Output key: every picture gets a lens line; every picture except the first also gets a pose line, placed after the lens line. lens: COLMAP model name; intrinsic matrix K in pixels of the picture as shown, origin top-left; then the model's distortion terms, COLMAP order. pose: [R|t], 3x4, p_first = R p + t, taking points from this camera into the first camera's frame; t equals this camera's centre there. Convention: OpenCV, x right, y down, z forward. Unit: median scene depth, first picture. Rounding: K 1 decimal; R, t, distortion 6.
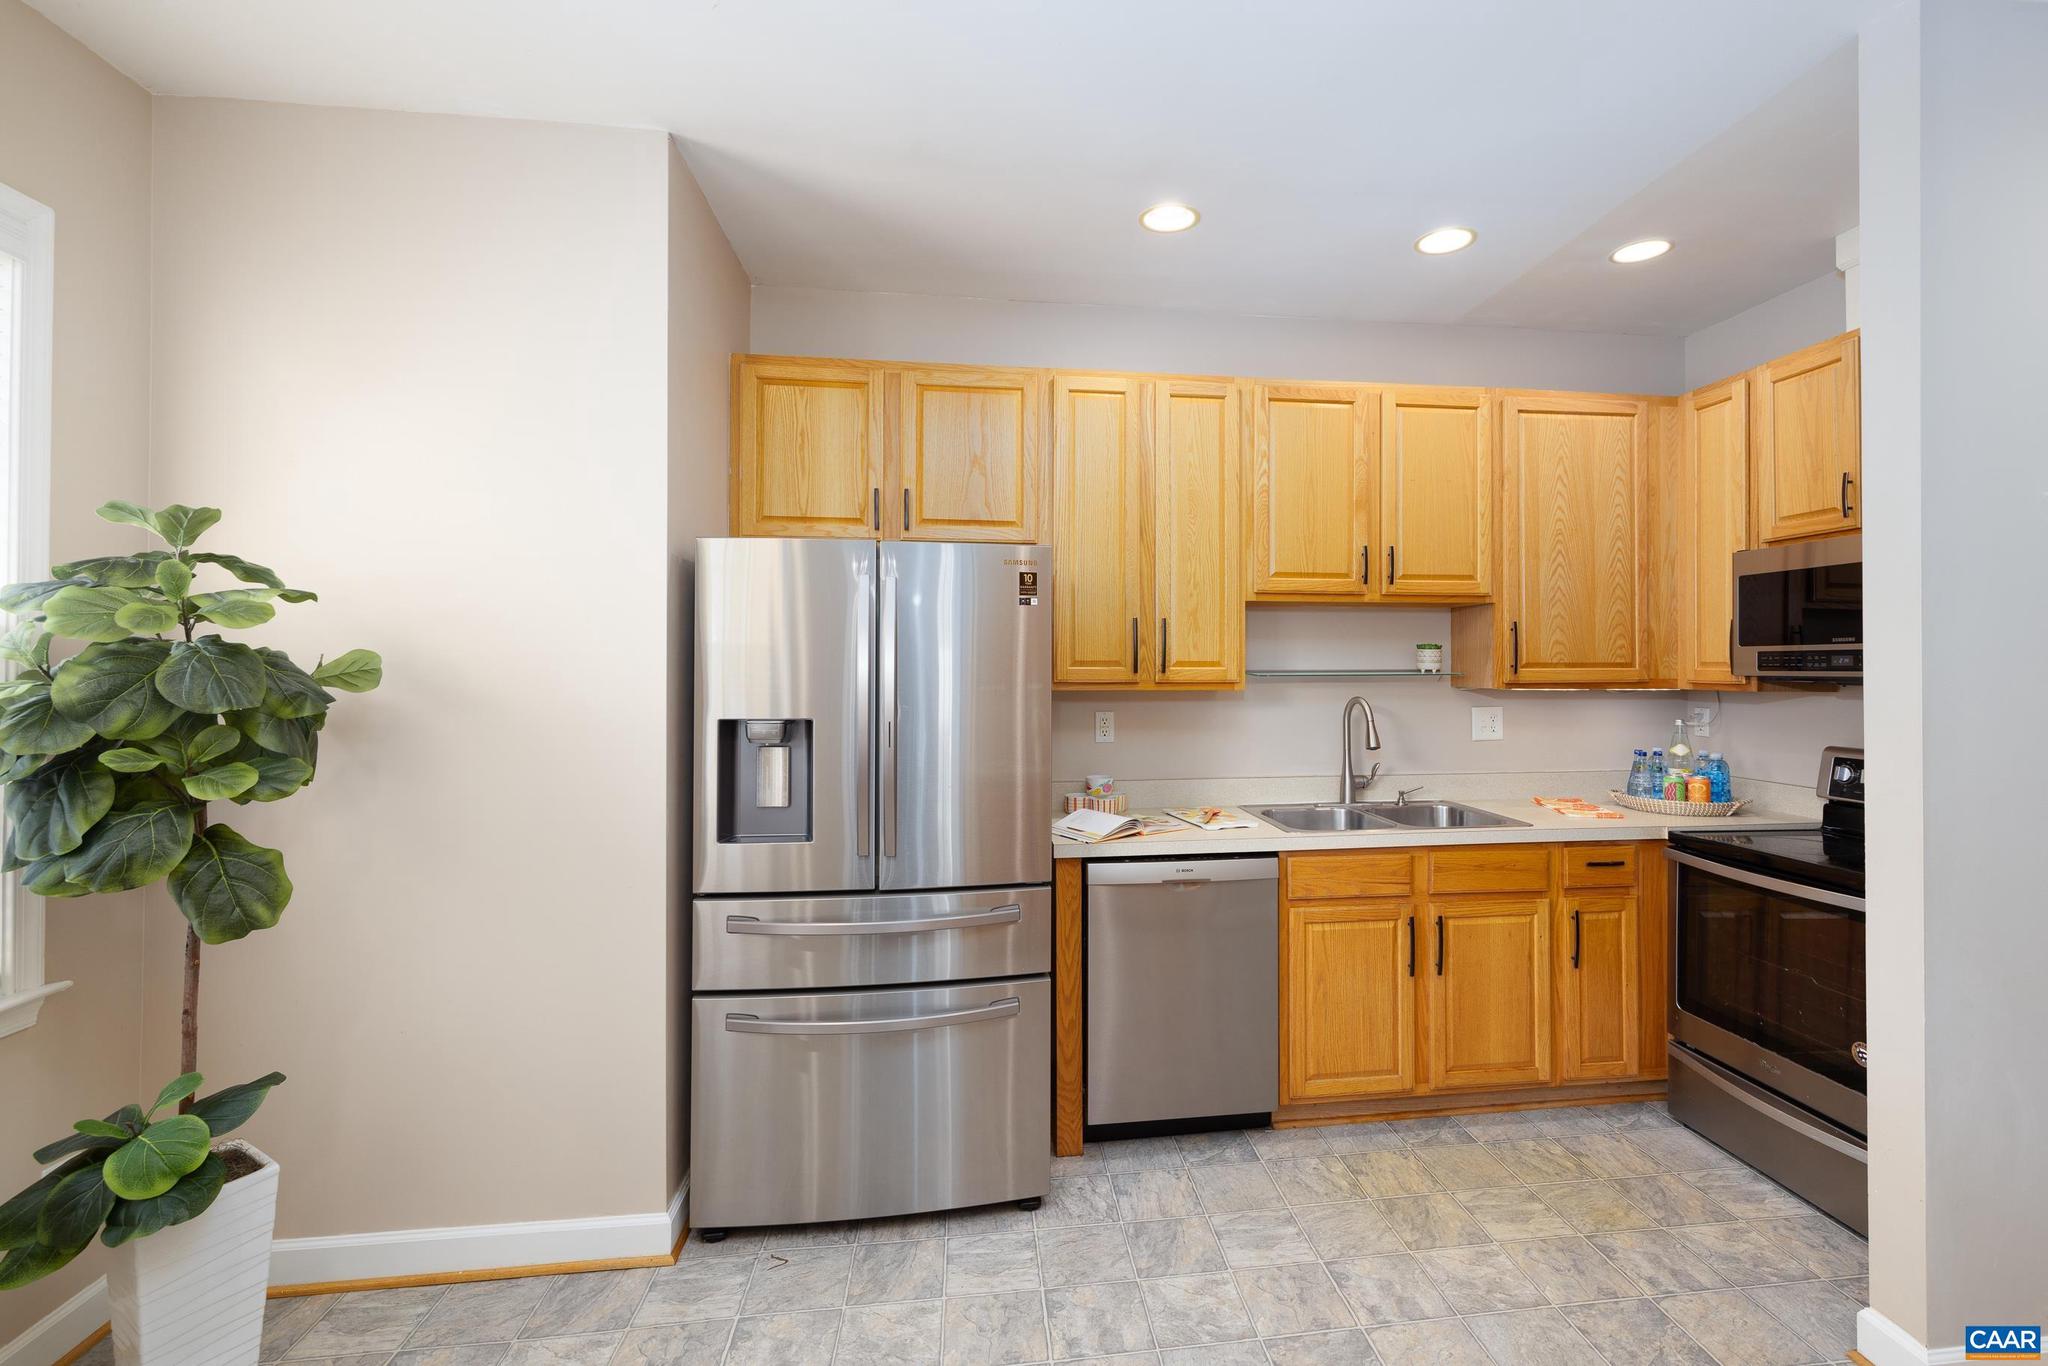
lens RADIAL K [[908.4, 0, 1079.6], [0, 908.4, 658.4], [0, 0, 1]] dist [0.001057, 0.000318]
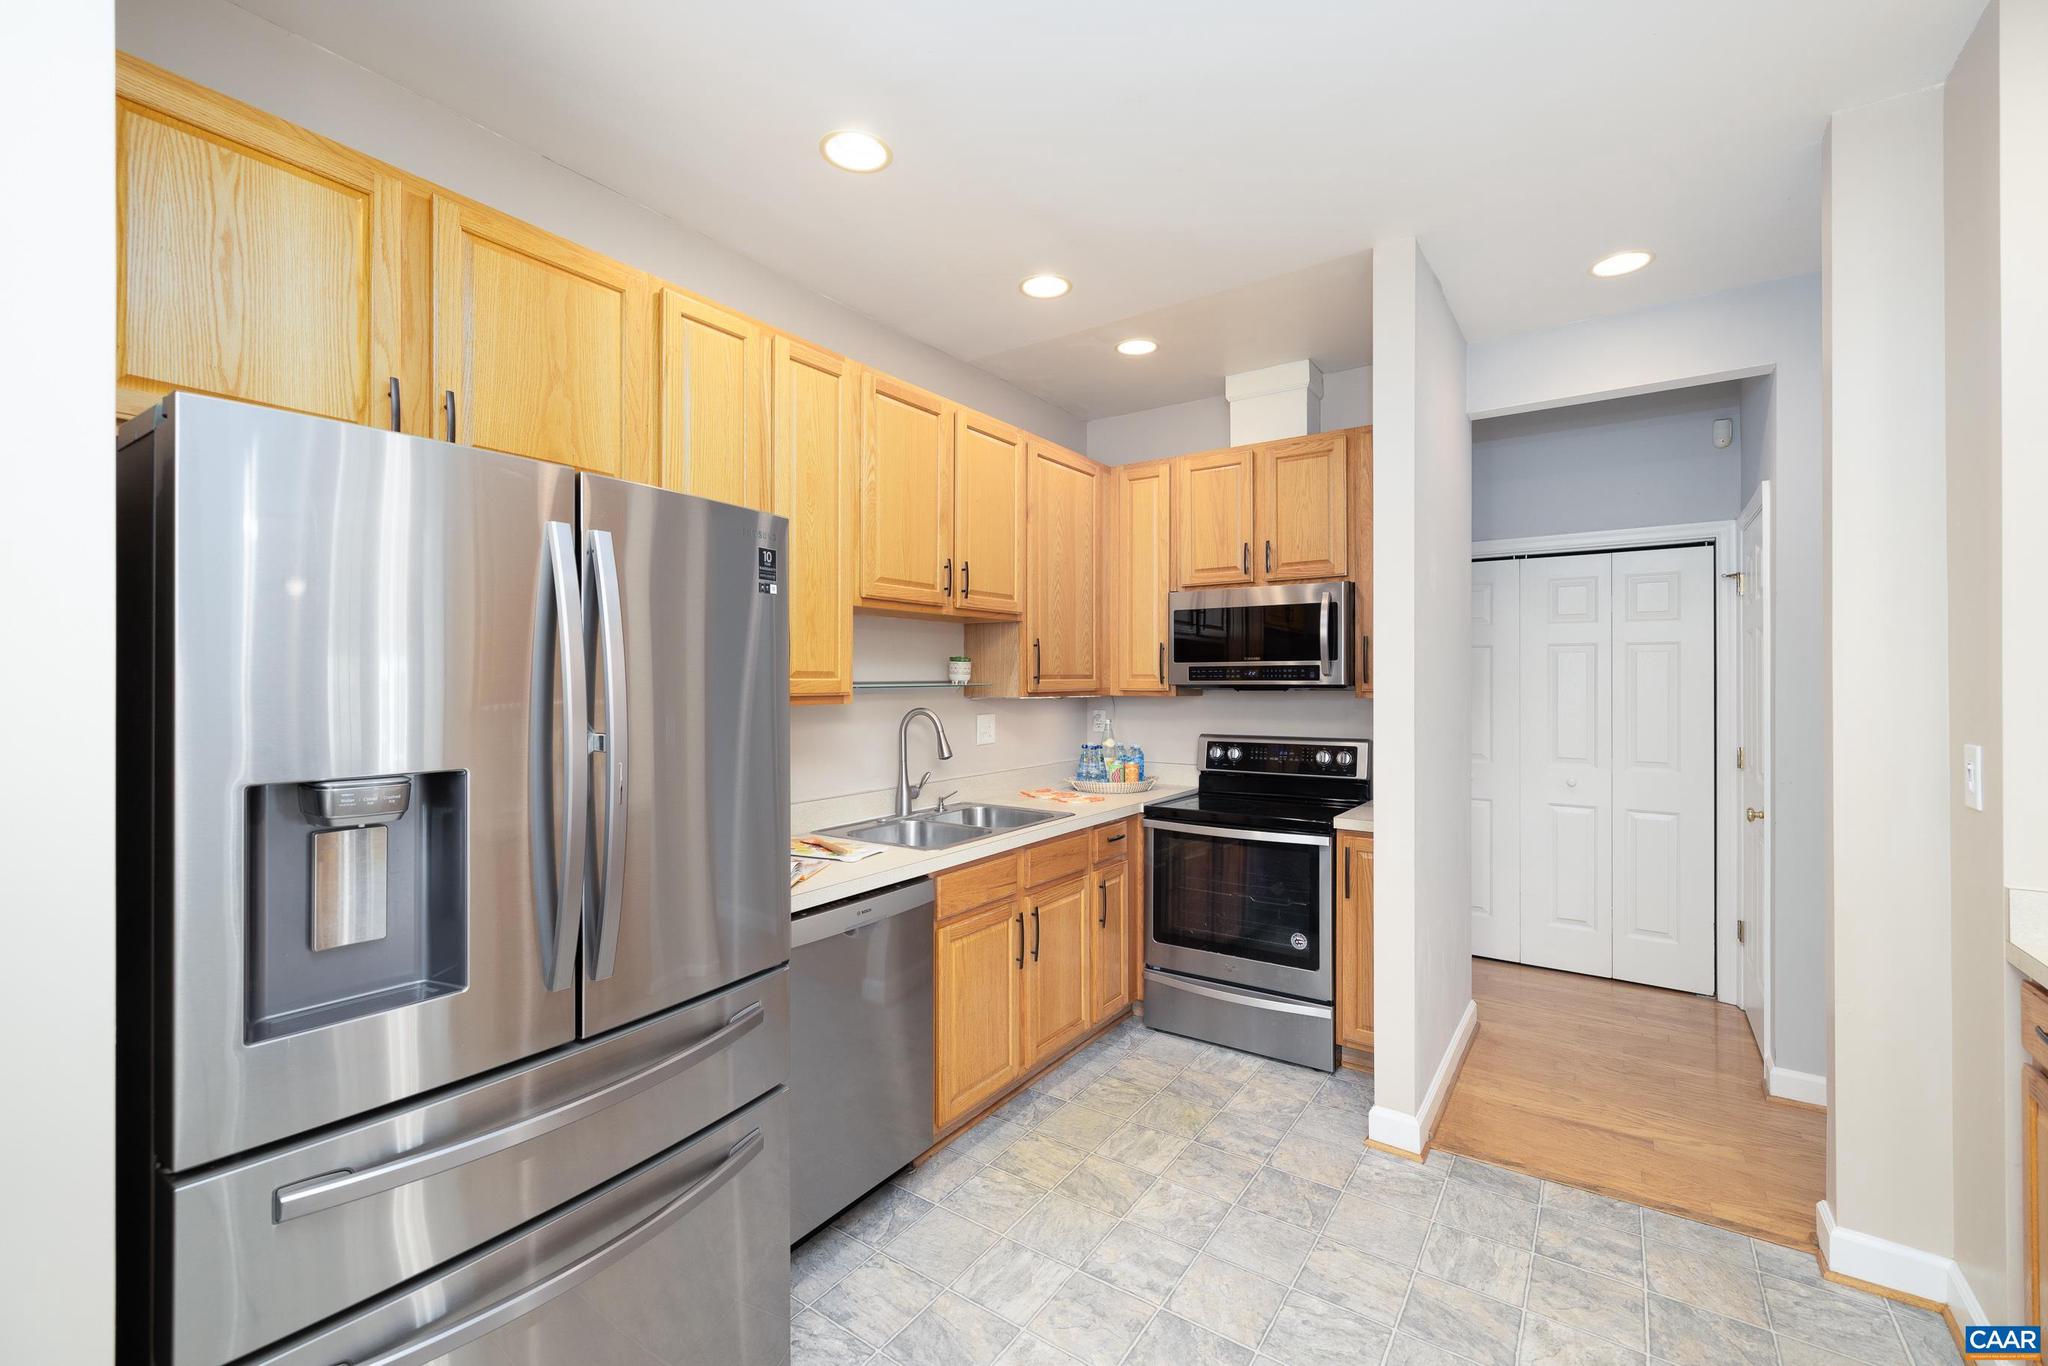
lens RADIAL K [[857.2, 0, 1020.4], [0, 857.2, 678.6], [0, 0, 1]] dist [0.000419, 0.000030]
pose [[0.671520, -0.000150, 0.740987, -0.369858], [-0.004749, 0.999979, 0.004506, 0.005615], [-0.740971, -0.006545, 0.671505, 0.322012]]
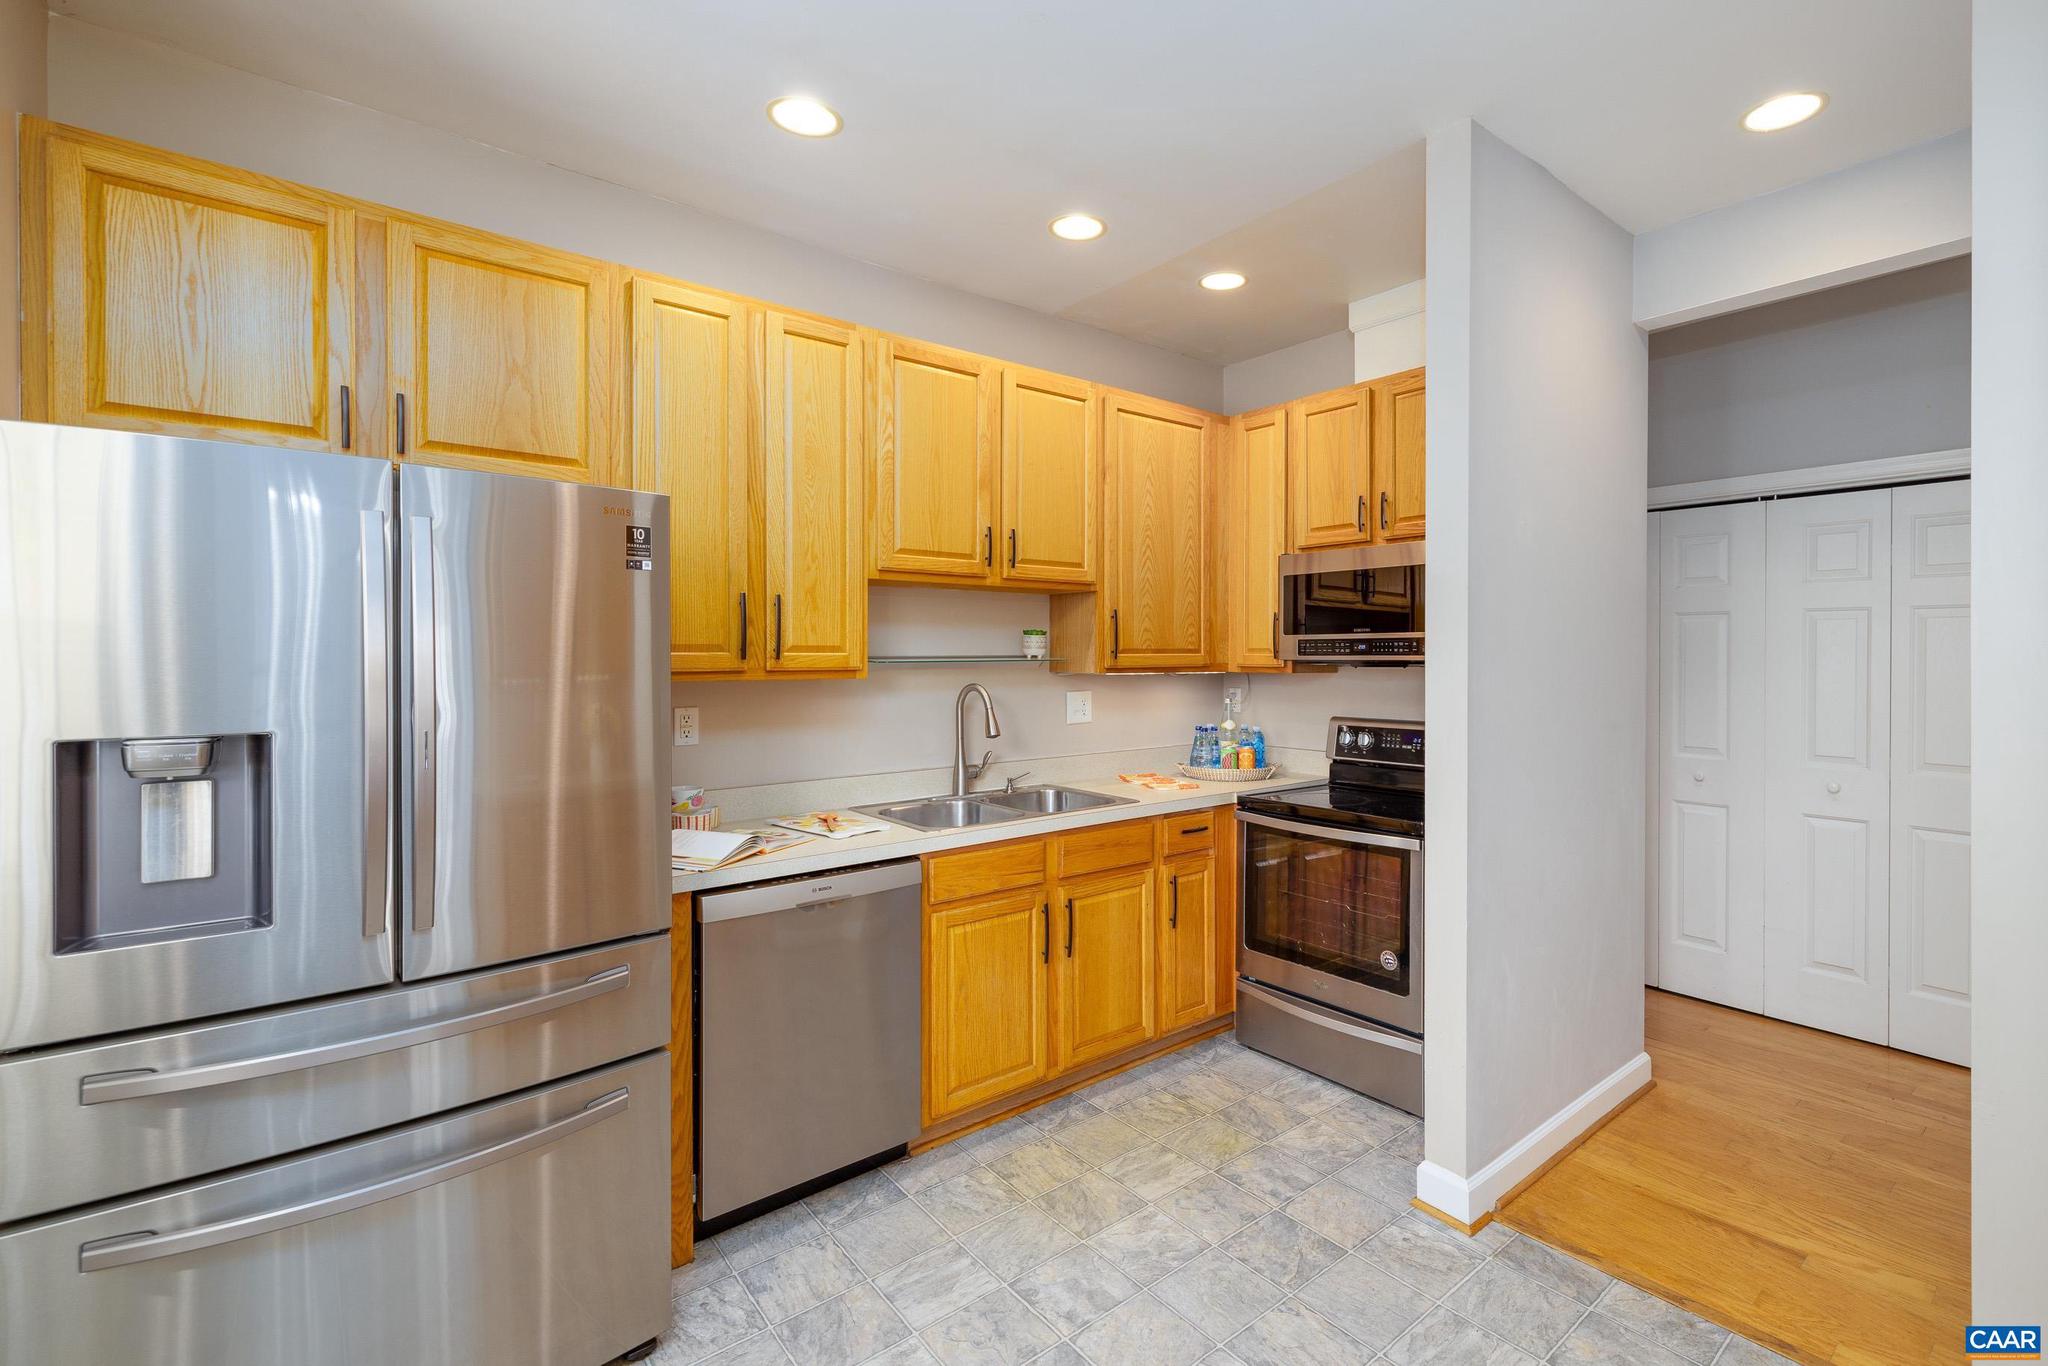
lens RADIAL K [[928.5, 0, 1106.8], [0, 928.5, 660.0], [0, 0, 1]] dist [0.000650, 0.000580]
pose [[0.836539, -0.003835, 0.547894, -0.131194], [-0.003946, 0.999907, 0.013023, 0.004420], [-0.547893, -0.013056, 0.836446, 0.115482]]
